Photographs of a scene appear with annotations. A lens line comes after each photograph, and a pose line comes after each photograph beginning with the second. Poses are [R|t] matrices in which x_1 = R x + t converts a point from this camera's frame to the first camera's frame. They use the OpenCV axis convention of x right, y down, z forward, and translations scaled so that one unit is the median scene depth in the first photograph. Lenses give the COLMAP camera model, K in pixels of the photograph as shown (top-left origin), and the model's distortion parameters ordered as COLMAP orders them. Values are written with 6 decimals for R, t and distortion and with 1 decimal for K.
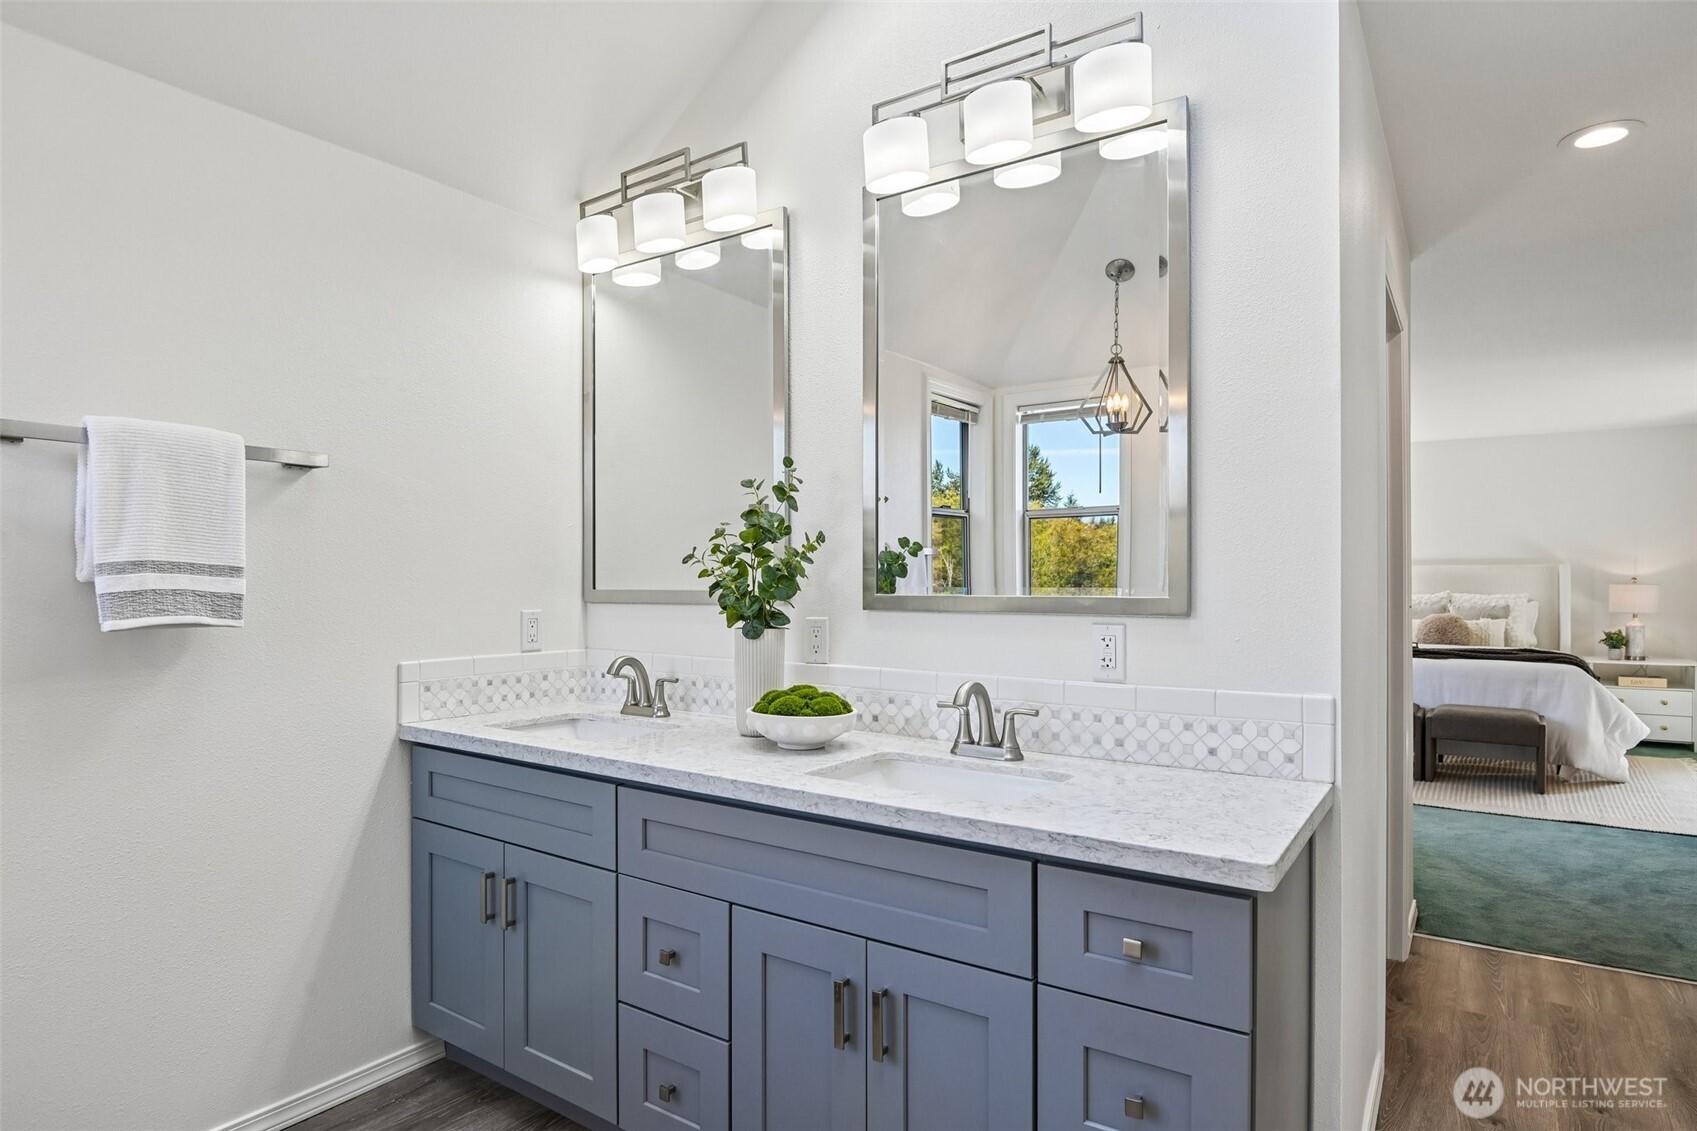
lens RADIAL K [[922.2, 0, 852.7], [0, 922.2, 575.6], [0, 0, 1]] dist [-0.002210, -0.012271]
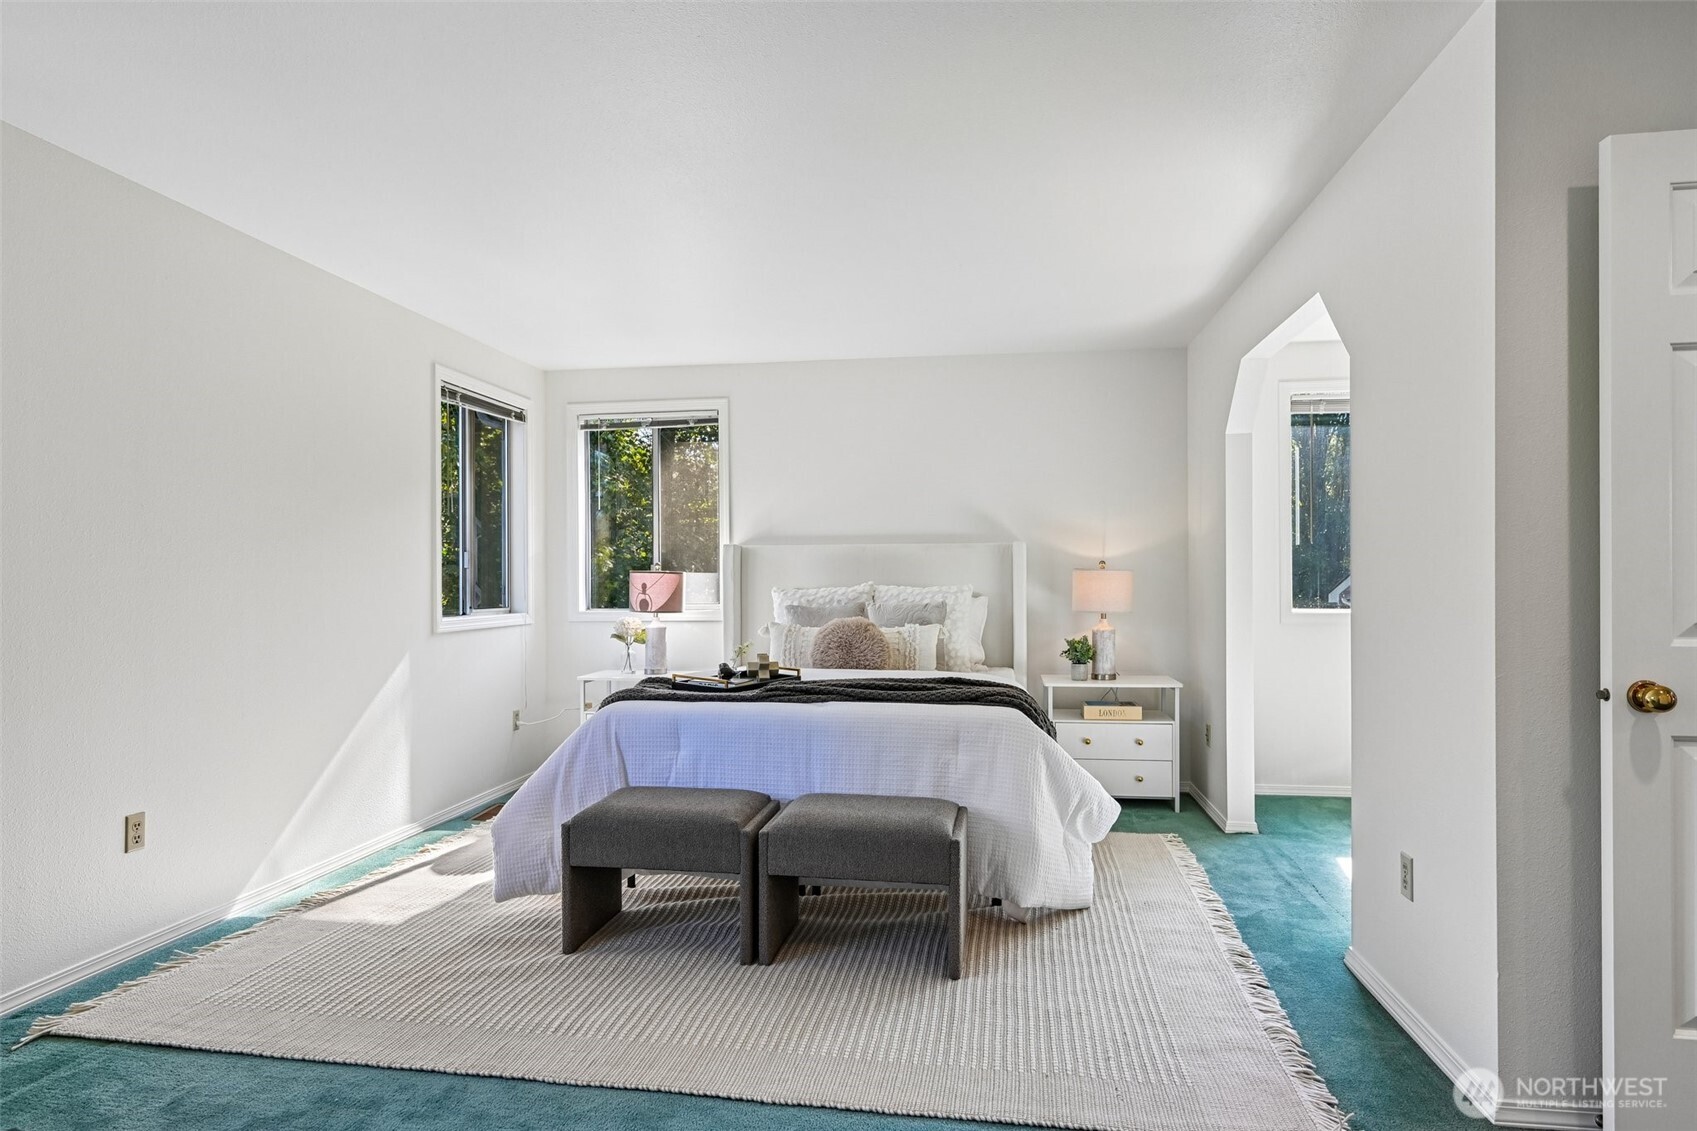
lens RADIAL K [[951.4, 0, 834.9], [0, 951.4, 576.2], [0, 0, 1]] dist [0.000798, -0.010922]
pose [[0.907463, 0.000155, 0.420133, 0.368541], [0.001279, 0.999994, -0.003131, 0.015880], [-0.420131, 0.003379, 0.907457, 0.431907]]
